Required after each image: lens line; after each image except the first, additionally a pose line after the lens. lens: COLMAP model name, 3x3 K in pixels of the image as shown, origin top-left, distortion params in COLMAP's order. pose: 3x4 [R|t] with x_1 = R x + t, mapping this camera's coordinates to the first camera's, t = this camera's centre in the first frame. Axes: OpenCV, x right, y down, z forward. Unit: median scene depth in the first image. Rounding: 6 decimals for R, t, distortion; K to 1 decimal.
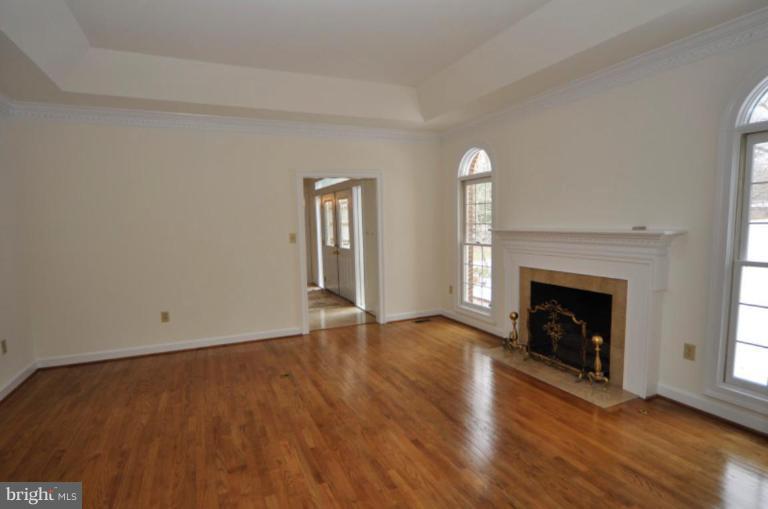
lens RADIAL K [[400.8, 0, 384.0], [0, 400.8, 254.5], [0, 0, 1]] dist [-0.038787, 0.000471]
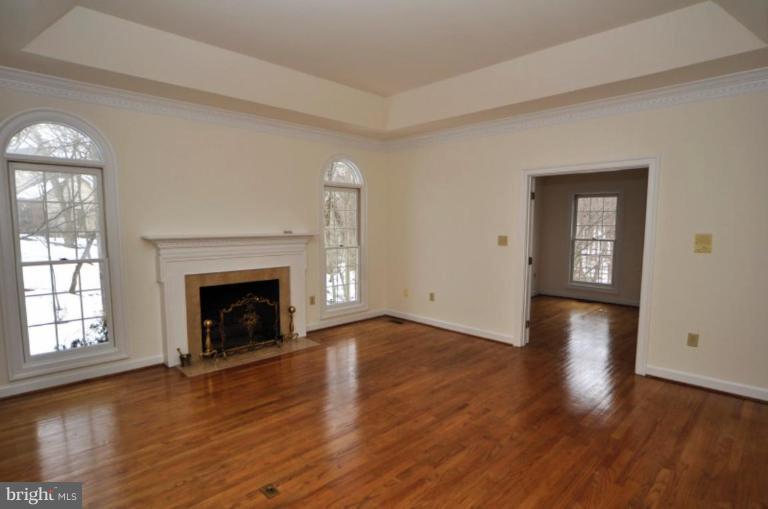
lens RADIAL K [[400.8, 0, 384.0], [0, 400.8, 254.5], [0, 0, 1]] dist [-0.038787, 0.000471]
pose [[-0.332926, -0.050390, 0.941606, -0.881573], [0.084295, 0.992983, 0.082944, -0.071557], [-0.939178, 0.106987, -0.326342, 1.071829]]
